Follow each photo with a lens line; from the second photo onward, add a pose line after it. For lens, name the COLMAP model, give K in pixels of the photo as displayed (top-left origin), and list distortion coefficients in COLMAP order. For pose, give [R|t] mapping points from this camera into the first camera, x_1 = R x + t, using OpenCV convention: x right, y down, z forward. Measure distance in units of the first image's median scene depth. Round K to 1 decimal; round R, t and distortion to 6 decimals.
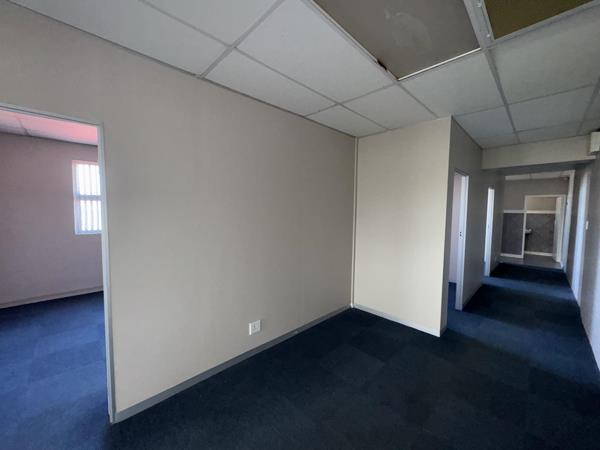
lens RADIAL K [[238.3, 0, 311.0], [0, 238.3, 225.5], [0, 0, 1]] dist [0.029575, 0.000196]
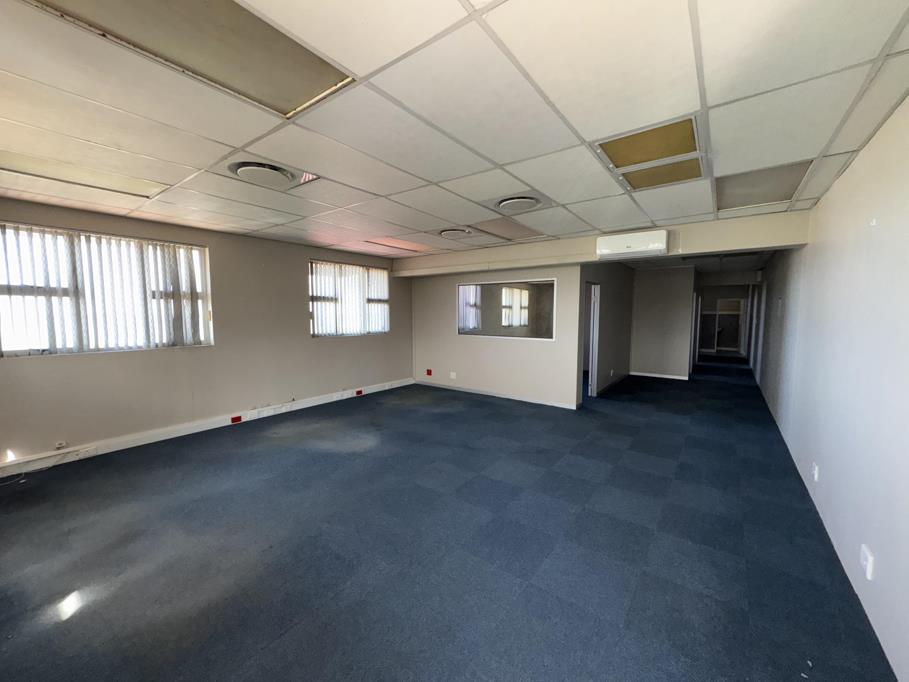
lens RADIAL K [[359.6, 0, 458.8], [0, 359.6, 342.1], [0, 0, 1]] dist [0.000980, 0.000284]
pose [[0.991839, -0.022018, 0.125578, -0.640638], [0.019669, 0.999608, 0.019919, 0.028419], [-0.125967, -0.017287, 0.991884, -0.624543]]
